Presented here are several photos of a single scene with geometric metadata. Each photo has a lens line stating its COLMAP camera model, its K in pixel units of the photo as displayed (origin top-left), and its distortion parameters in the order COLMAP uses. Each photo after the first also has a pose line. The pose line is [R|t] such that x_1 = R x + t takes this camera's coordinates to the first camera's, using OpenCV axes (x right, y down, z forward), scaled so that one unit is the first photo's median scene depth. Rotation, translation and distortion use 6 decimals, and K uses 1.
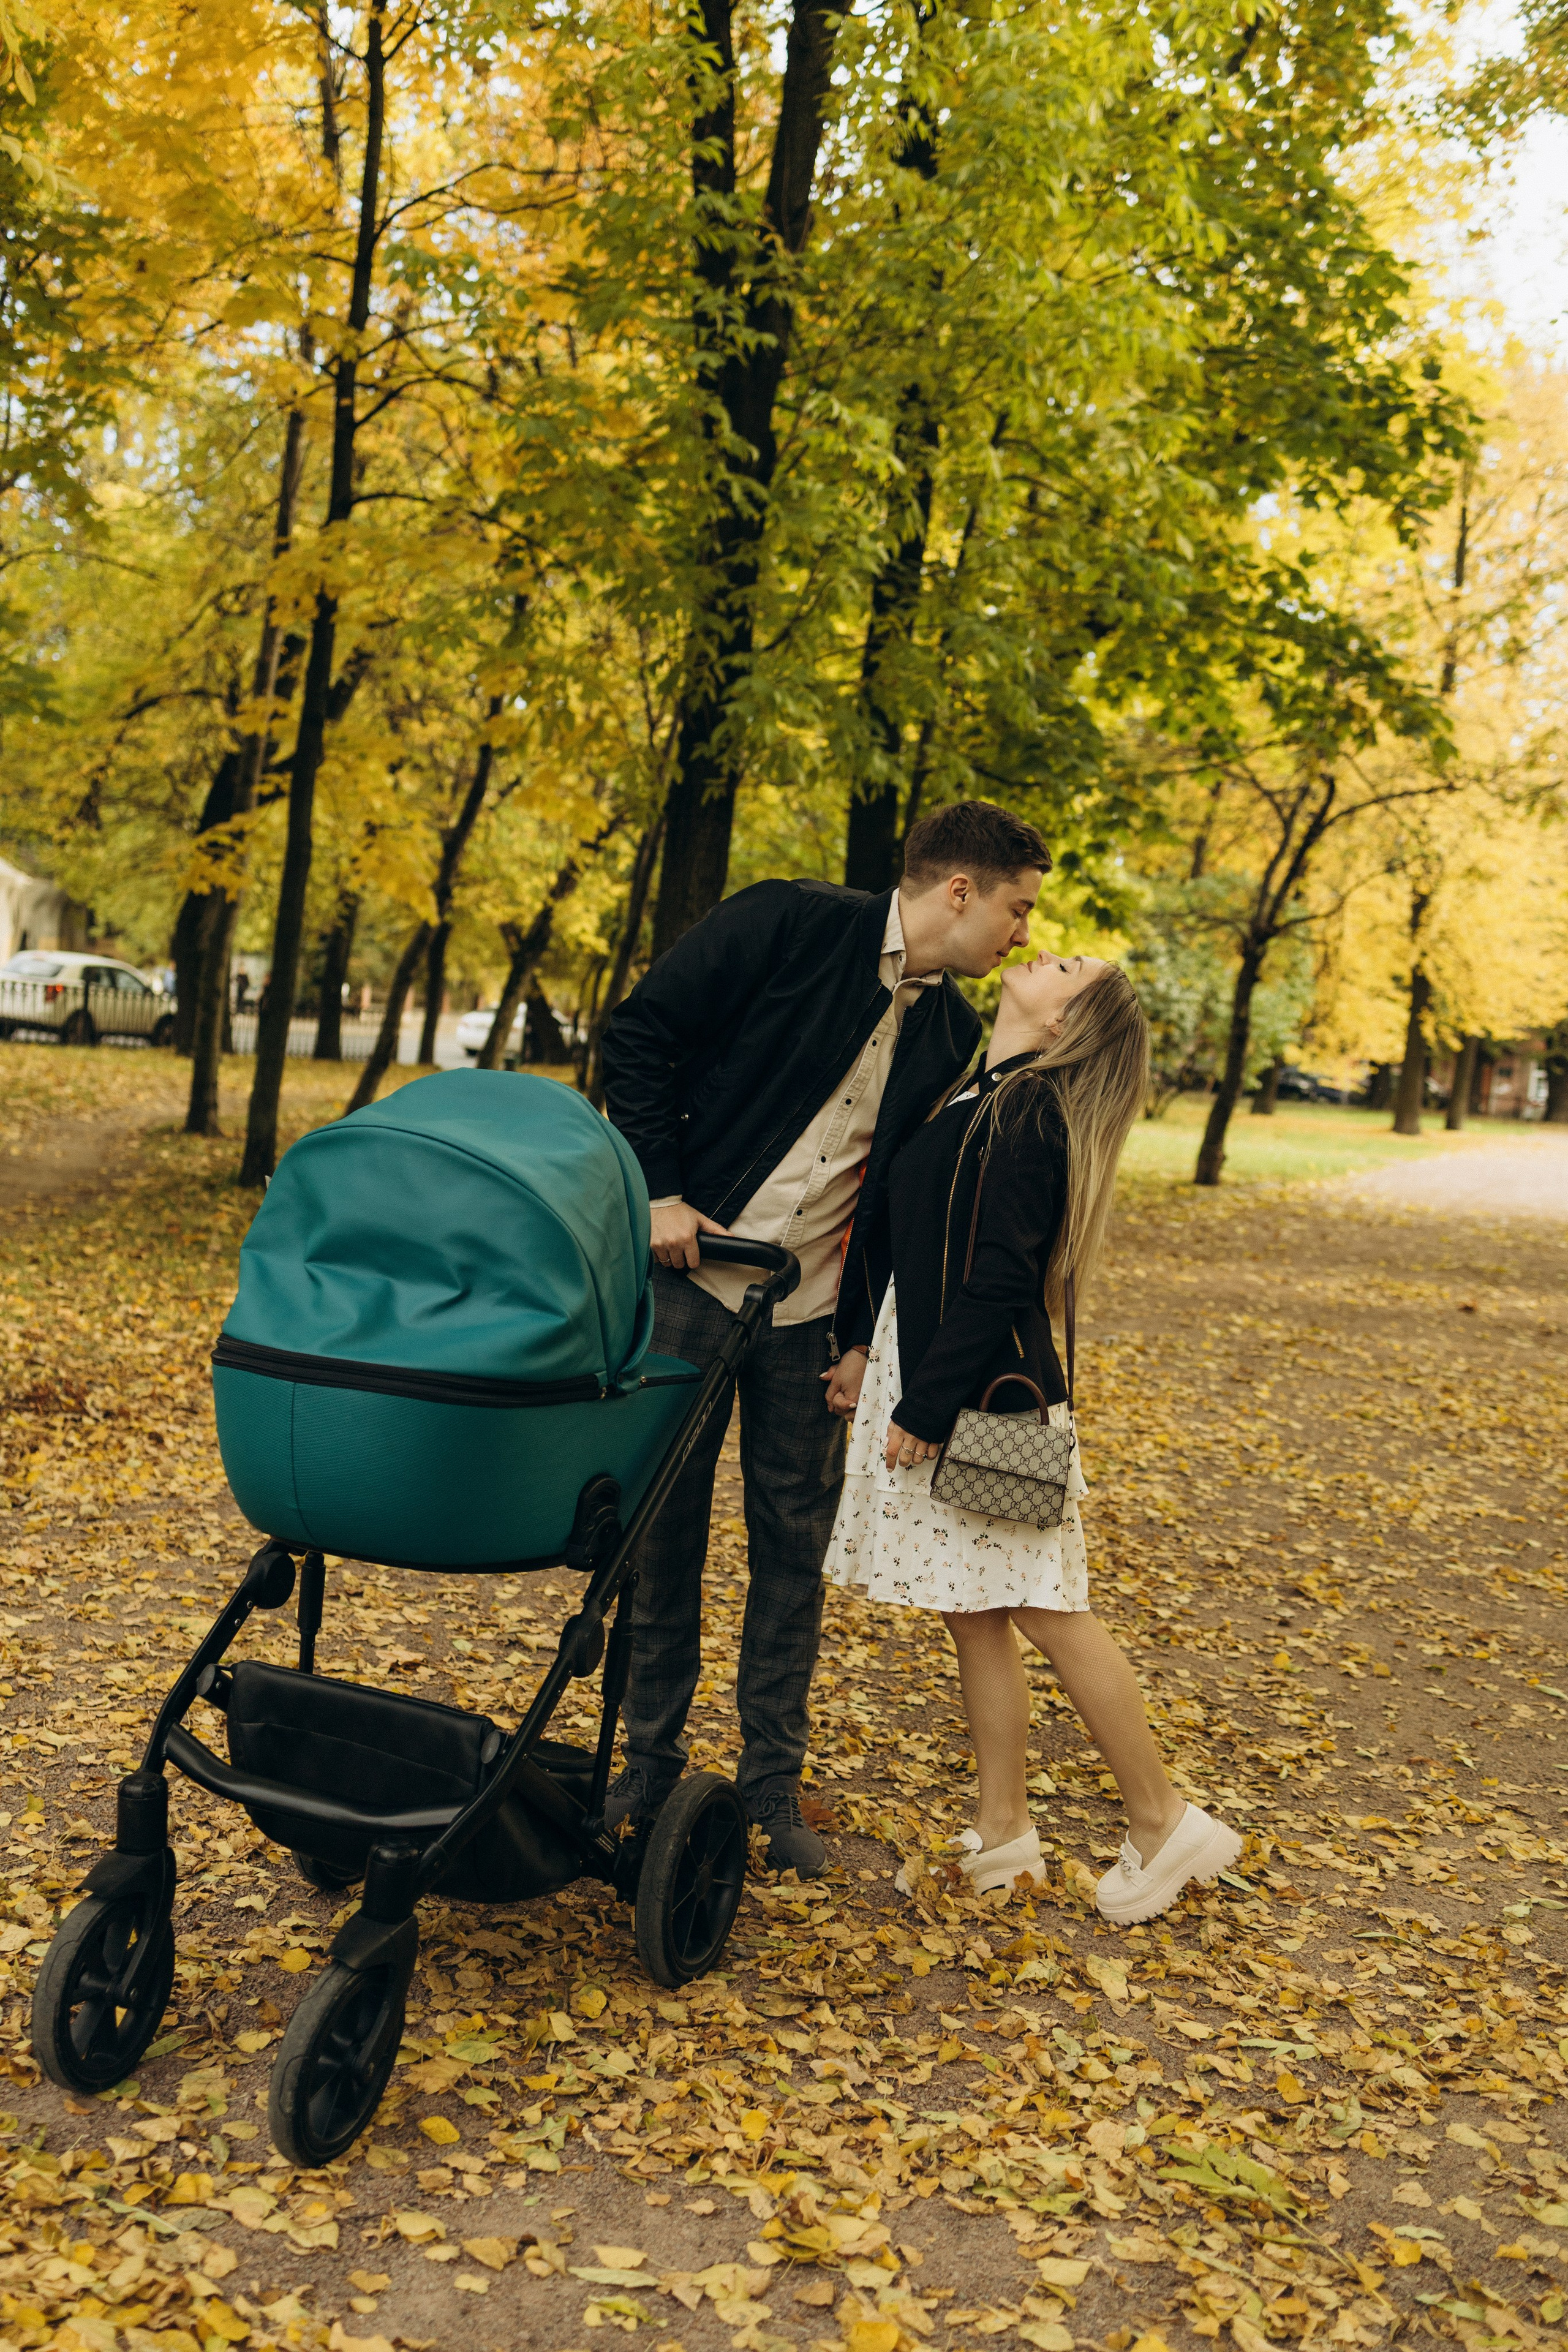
lens RADIAL K [[2410.4, 0, 789.0], [0, 2410.4, 1168.4], [0, 0, 1]] dist [0.014938, 0.000000]
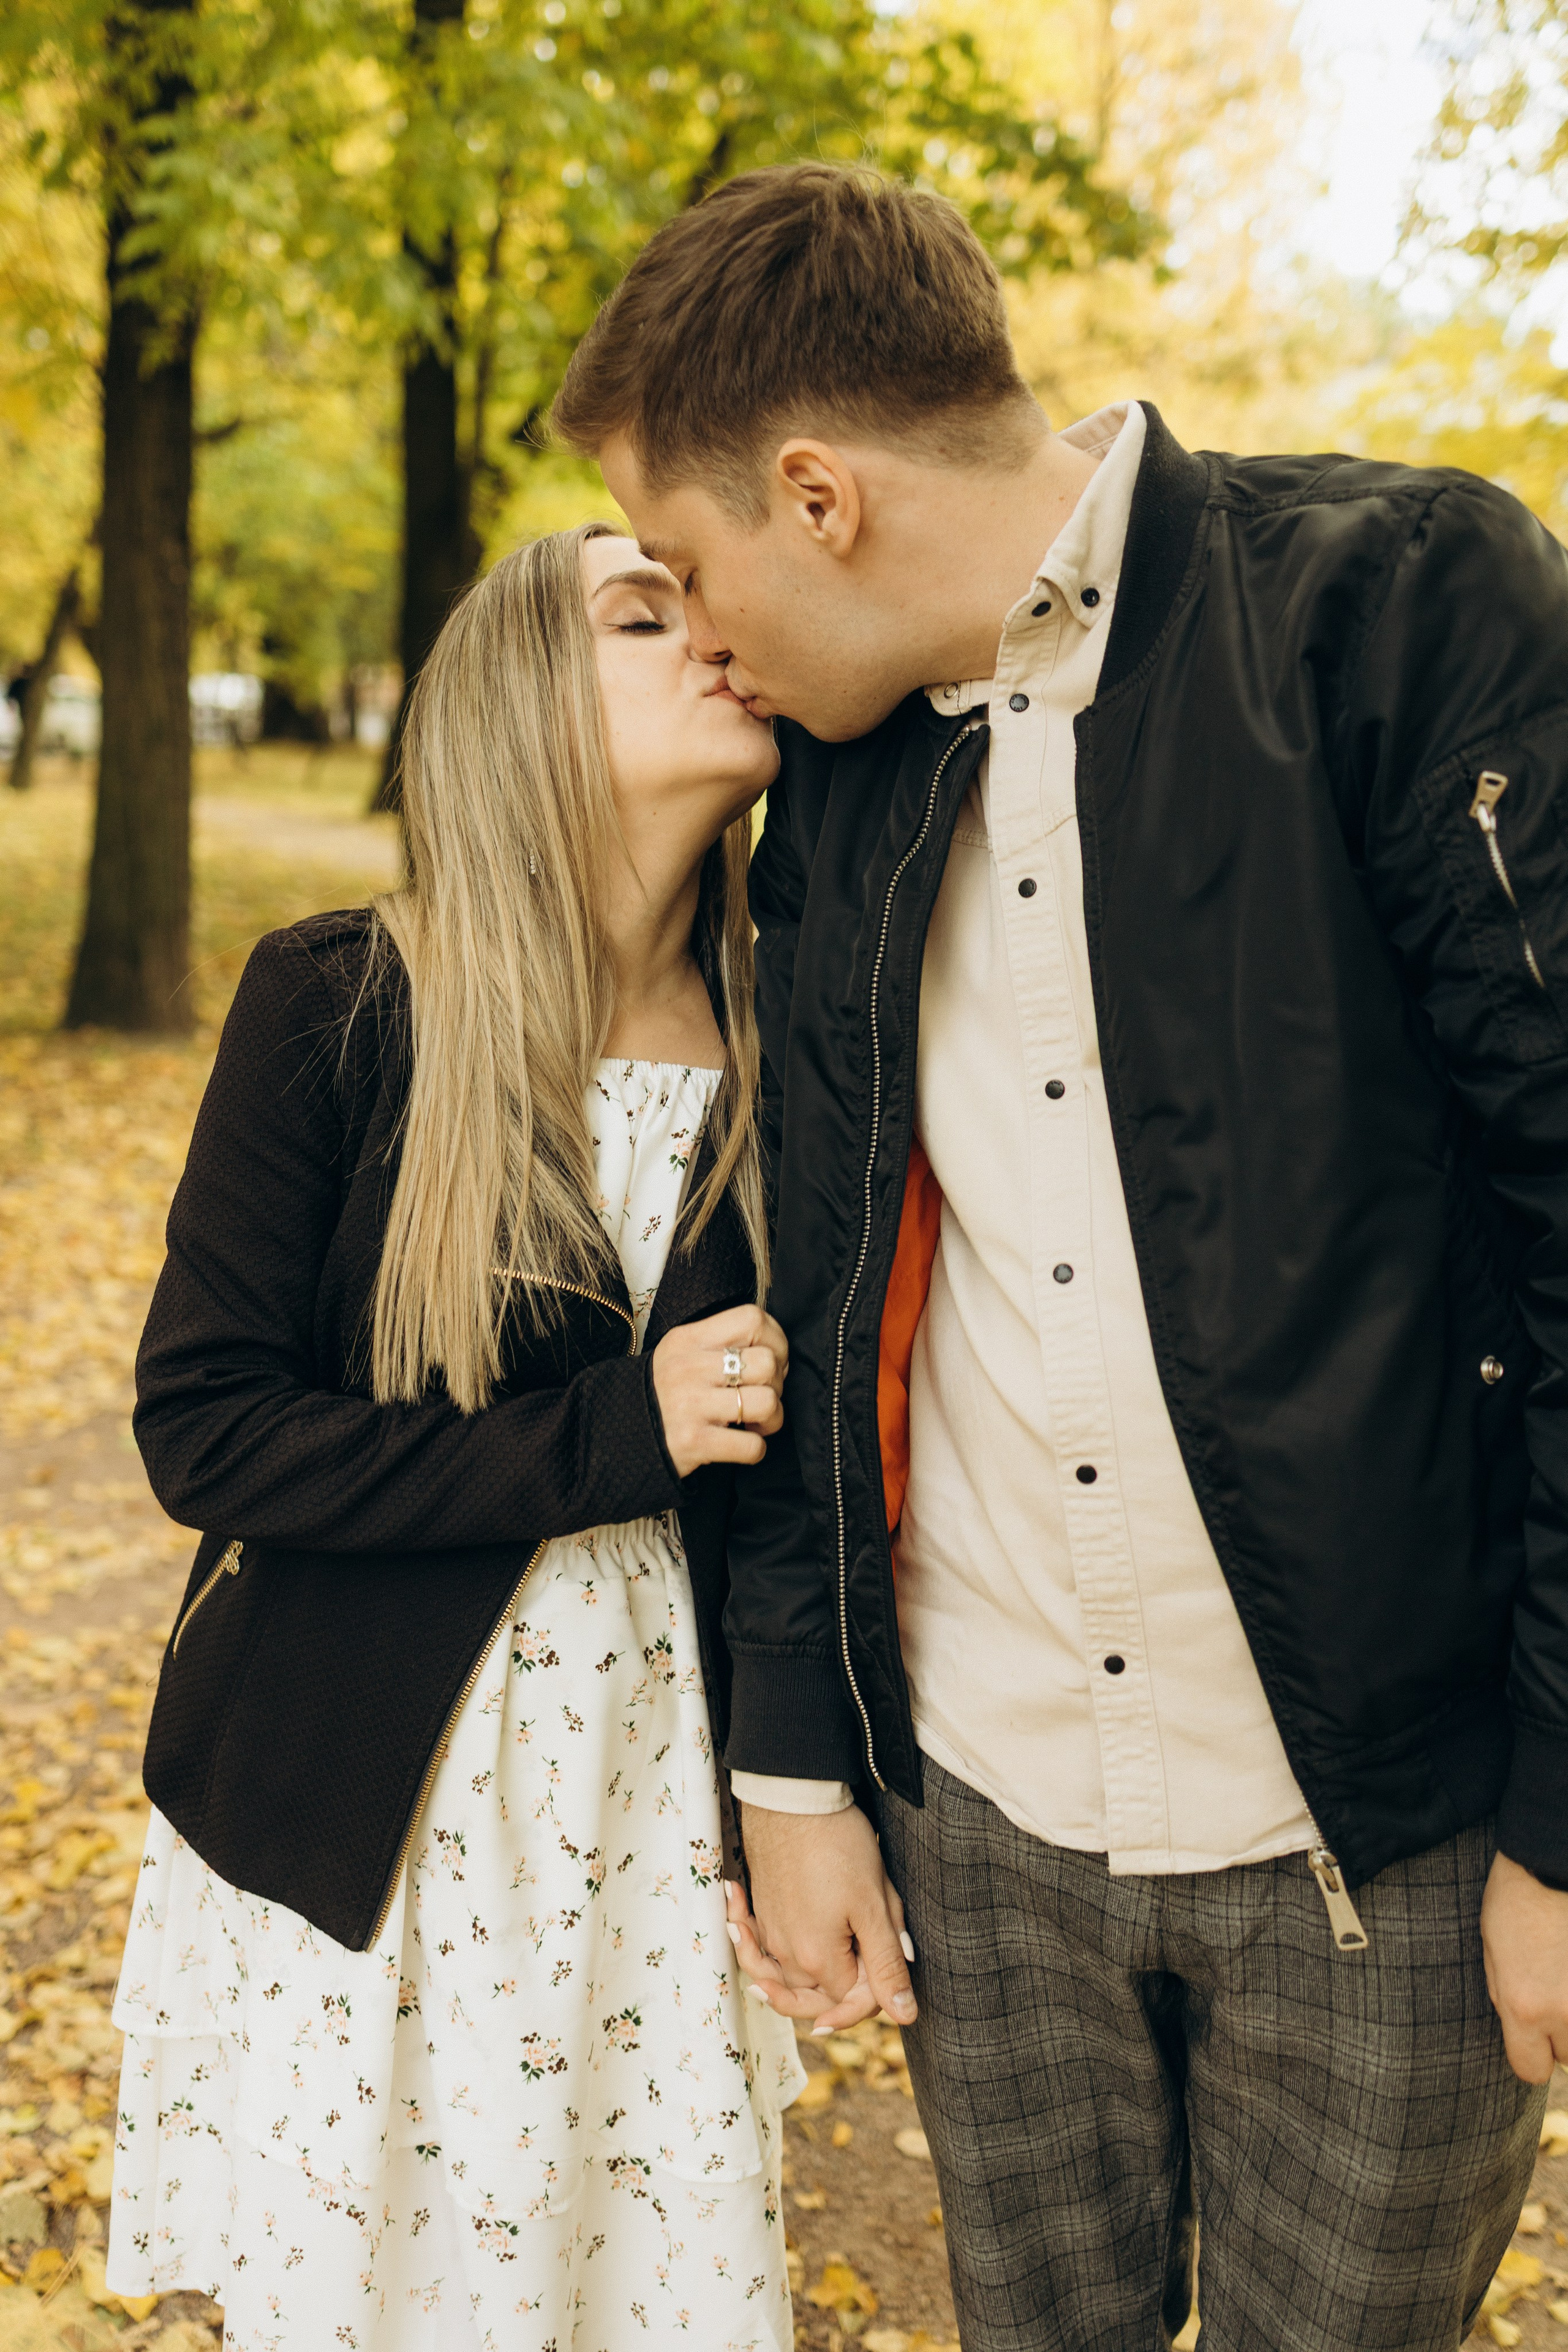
lens RADIAL K [[2410.4, 0, 794.8], [0, 2410.4, 1235.1], [0, 0, 1]] dist [0.014938, 0.000000]
pose [[0.986902, -0.086602, 0.136106, 0.025617], [0.062291, 0.982829, 0.173687, -0.017365], [-0.148810, -0.162934, 0.975350, 0.232016]]
